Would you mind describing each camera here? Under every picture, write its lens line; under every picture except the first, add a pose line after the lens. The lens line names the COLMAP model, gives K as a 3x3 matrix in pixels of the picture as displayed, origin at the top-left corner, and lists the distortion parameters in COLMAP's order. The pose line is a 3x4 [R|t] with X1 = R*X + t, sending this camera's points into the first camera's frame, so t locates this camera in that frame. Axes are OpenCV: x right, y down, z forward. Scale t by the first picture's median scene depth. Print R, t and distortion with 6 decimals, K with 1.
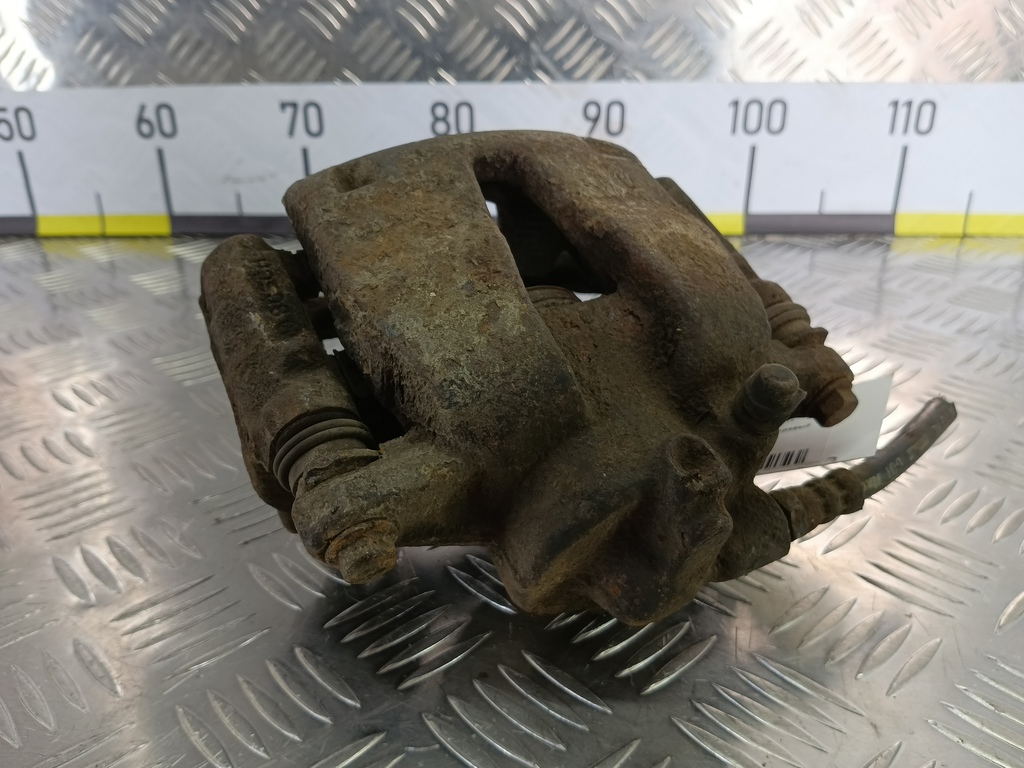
lens RADIAL K [[879.0, 0, 512.0], [0, 879.0, 384.0], [0, 0, 1]] dist [0.039757, -0.168136]
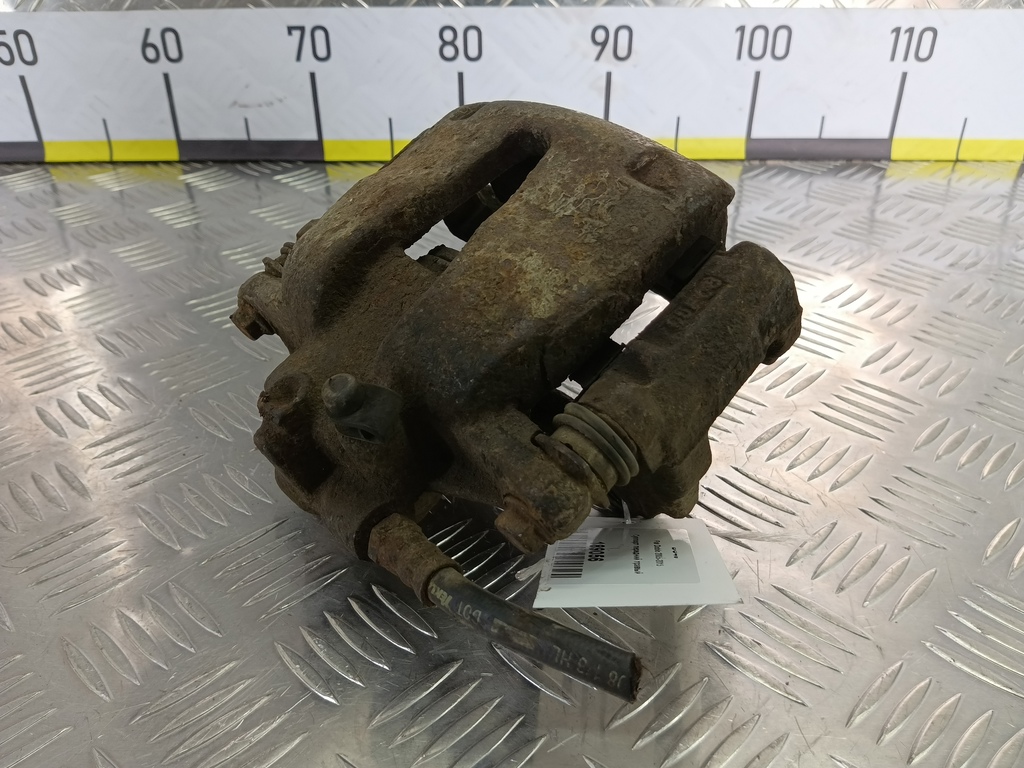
lens RADIAL K [[879.0, 0, 512.0], [0, 879.0, 384.0], [0, 0, 1]] dist [0.039757, -0.168136]
pose [[0.999488, -0.009542, 0.030546, -0.045201], [0.005567, 0.991800, 0.127676, -0.046307], [-0.031514, -0.127441, 0.991345, -0.042421]]
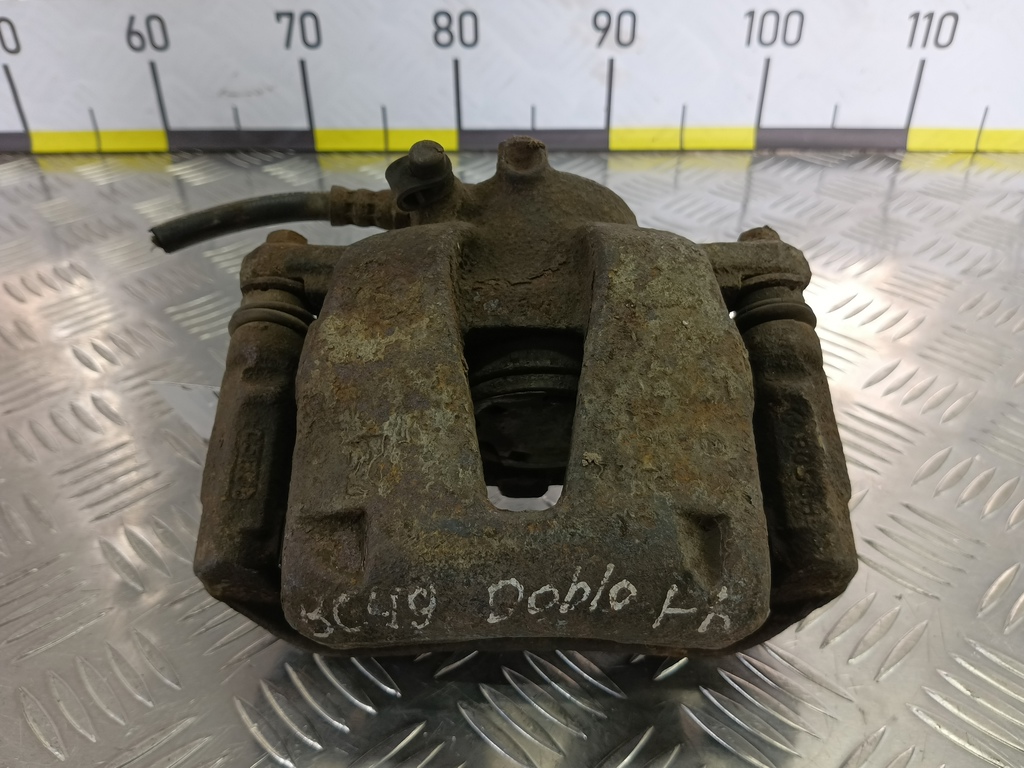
lens RADIAL K [[887.4, 0, 512.0], [0, 887.4, 384.0], [0, 0, 1]] dist [-0.004921, -0.090268]
pose [[0.999954, -0.003450, 0.008928, -0.017385], [0.001858, 0.985016, 0.172452, -0.089763], [-0.009389, -0.172428, 0.984977, -0.012463]]
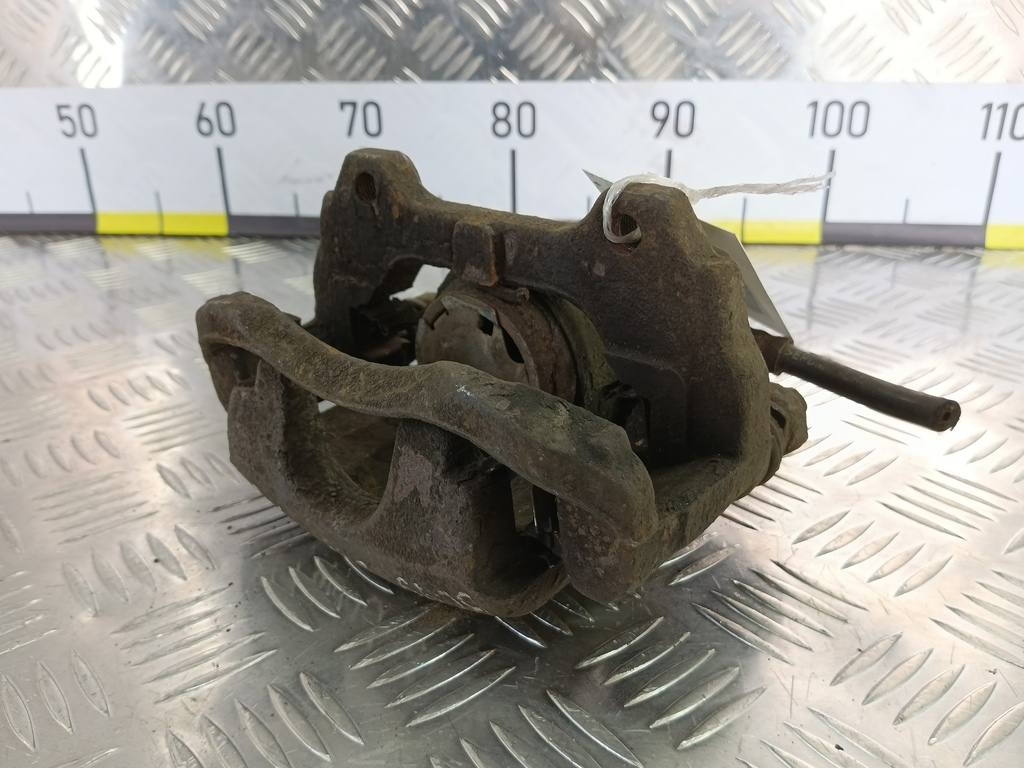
lens RADIAL K [[874.0, 0, 516.2], [0, 874.0, 390.0], [0, 0, 1]] dist [0.038591, -0.147260]
pose [[0.996555, 0.028960, -0.077708, 0.018326], [-0.029553, 0.999542, -0.006489, 0.001731], [0.077485, 0.008763, 0.996955, 0.048277]]
